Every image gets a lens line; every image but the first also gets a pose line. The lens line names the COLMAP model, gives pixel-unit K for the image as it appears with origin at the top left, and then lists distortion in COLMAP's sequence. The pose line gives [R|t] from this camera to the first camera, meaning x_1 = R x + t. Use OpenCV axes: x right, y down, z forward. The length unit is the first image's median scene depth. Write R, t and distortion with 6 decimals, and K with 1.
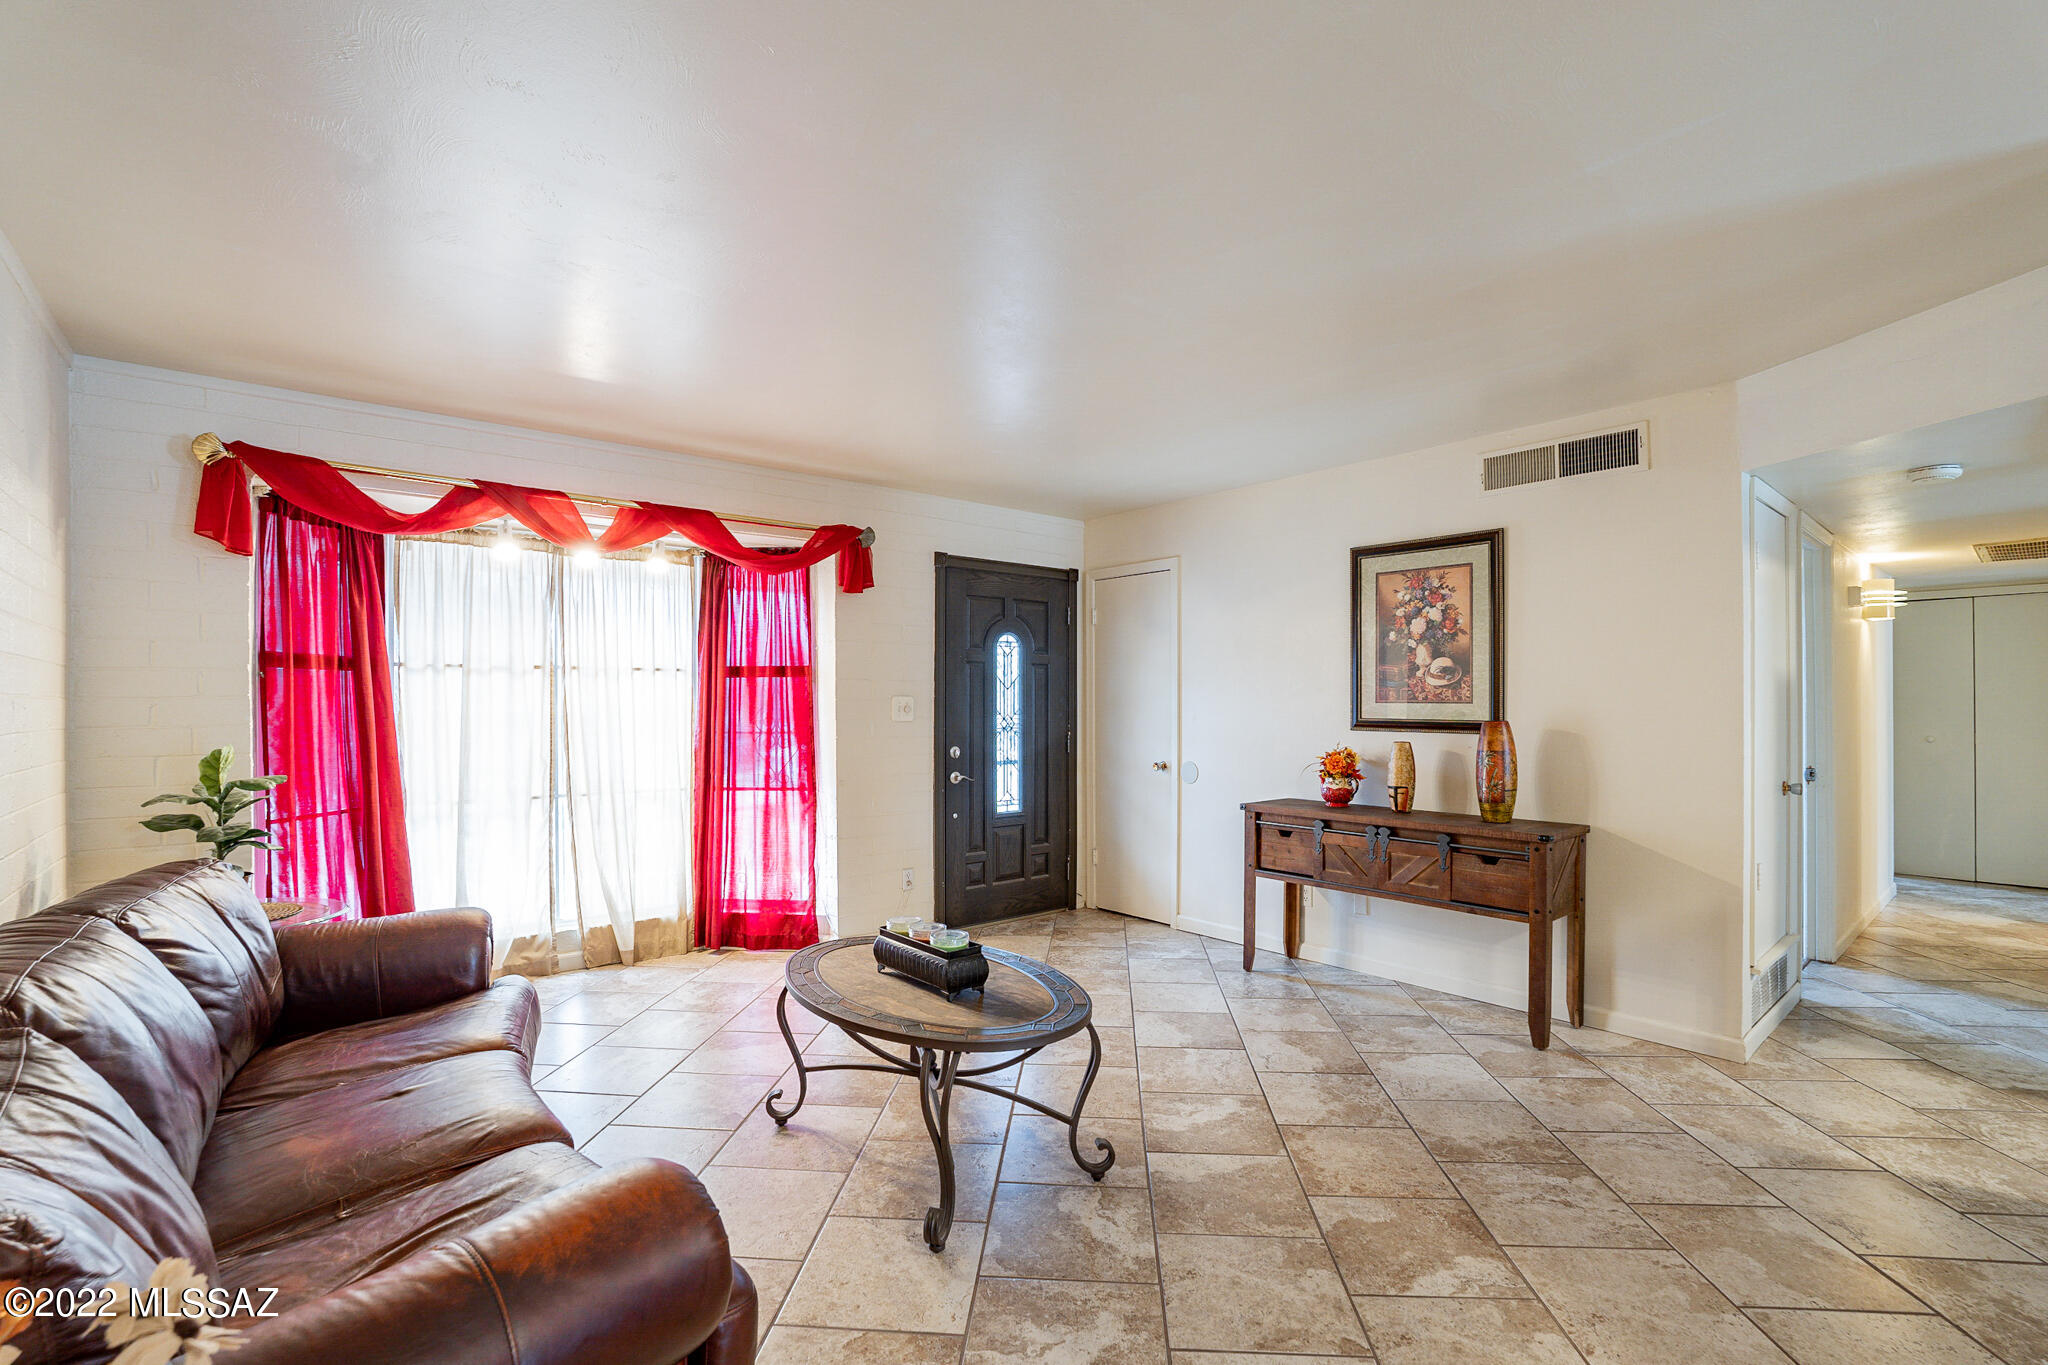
lens RADIAL K [[928.3, 0, 1022.9], [0, 928.3, 703.8], [0, 0, 1]] dist [-0.039892, 0.002323]
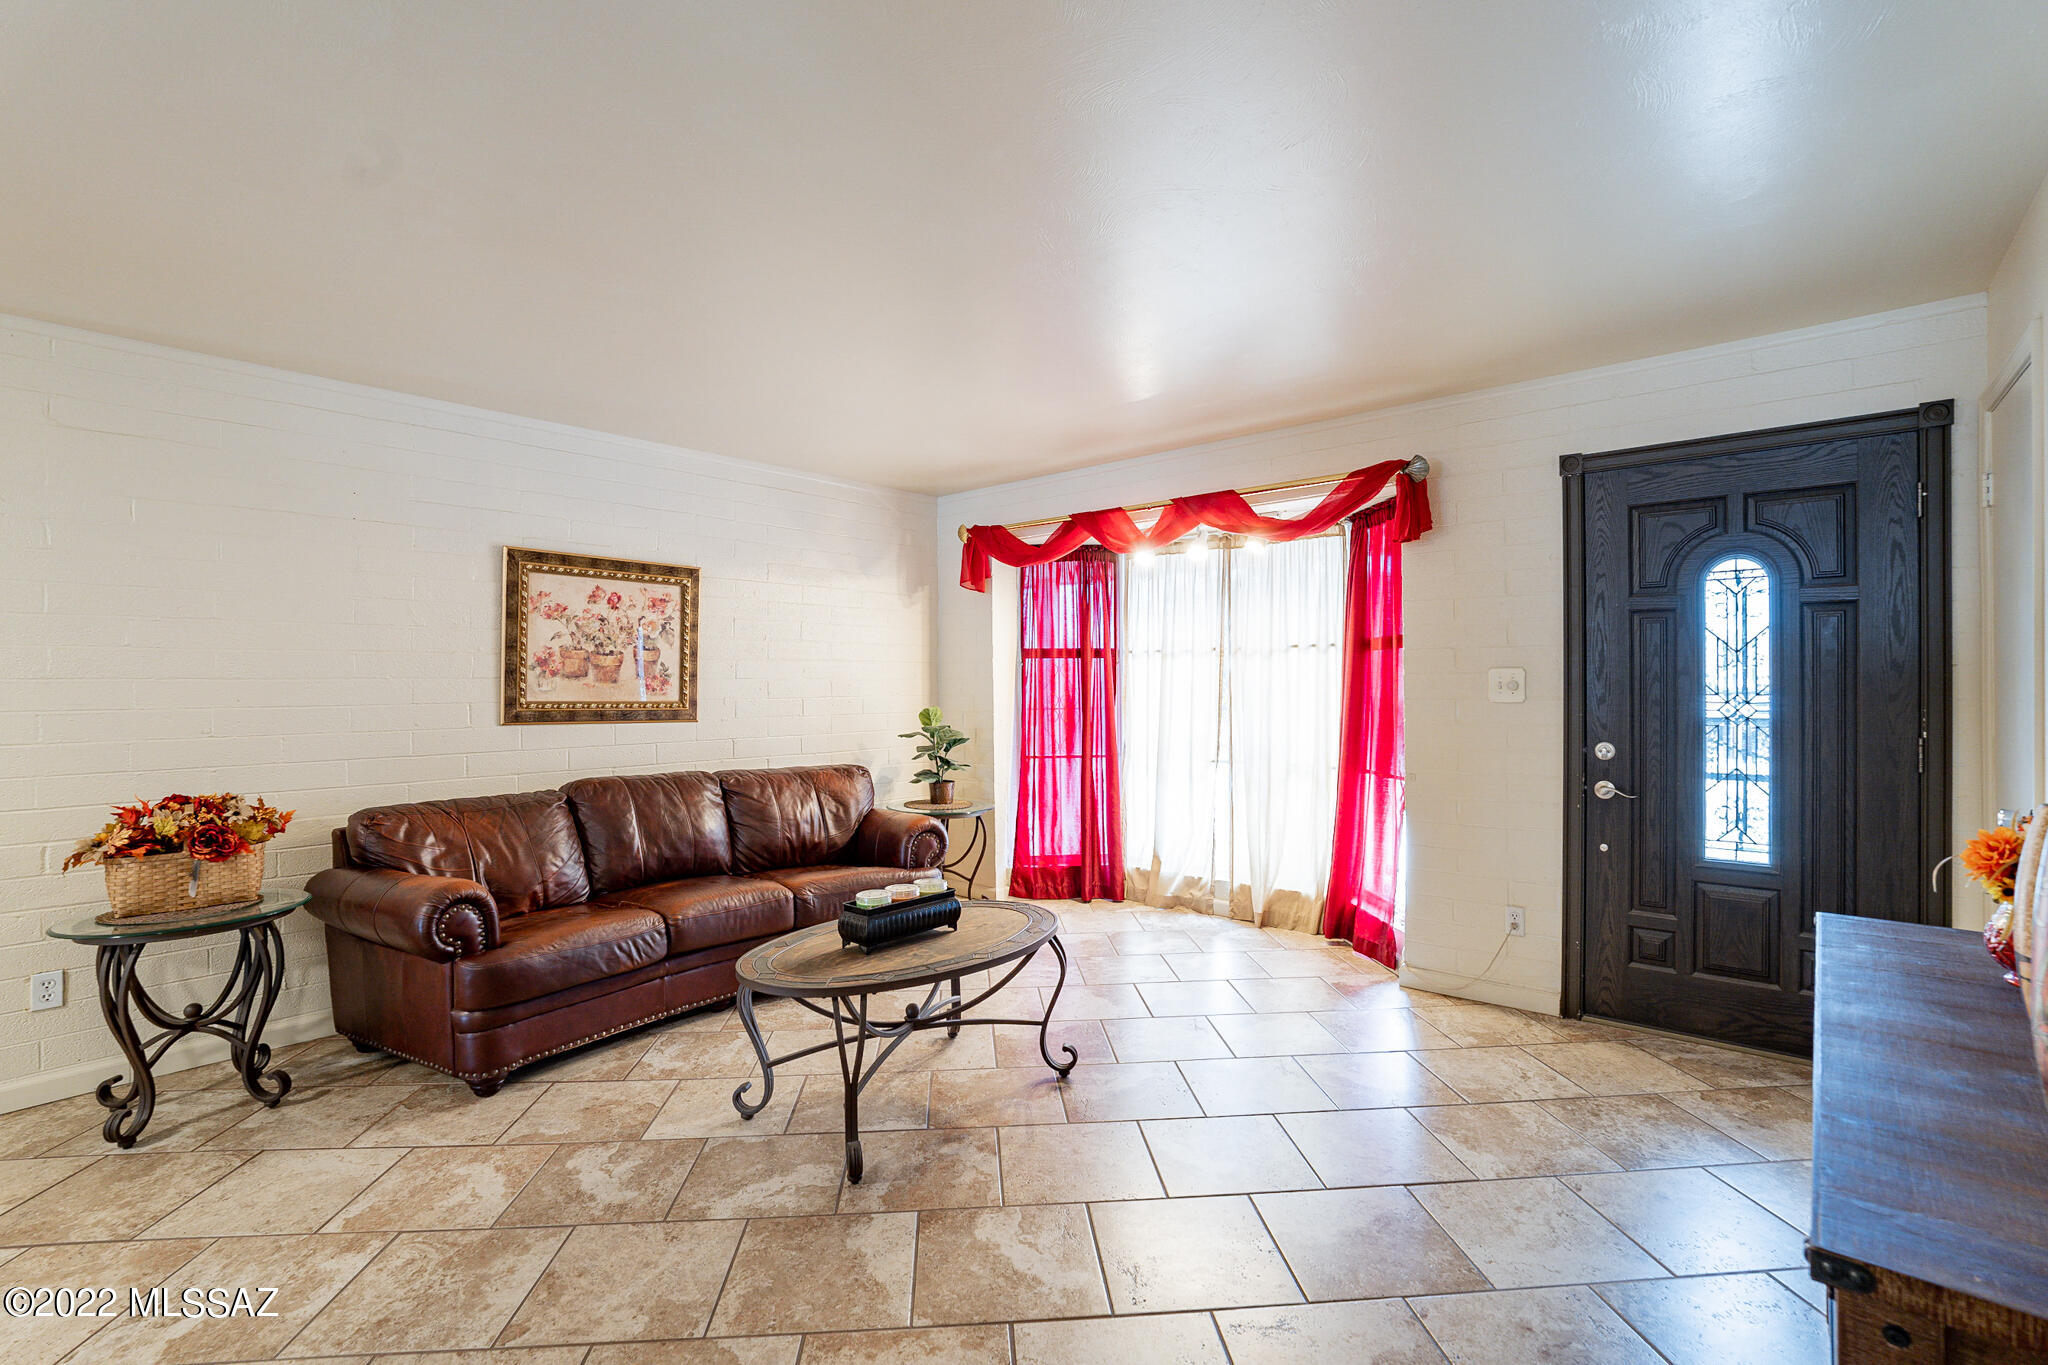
lens RADIAL K [[928.3, 0, 1025.6], [0, 928.3, 680.5], [0, 0, 1]] dist [-0.039892, 0.002323]
pose [[0.153265, -0.002193, -0.988183, 0.557372], [0.009454, 0.999955, -0.000753, -0.001629], [0.988140, -0.009227, 0.153279, 0.549426]]
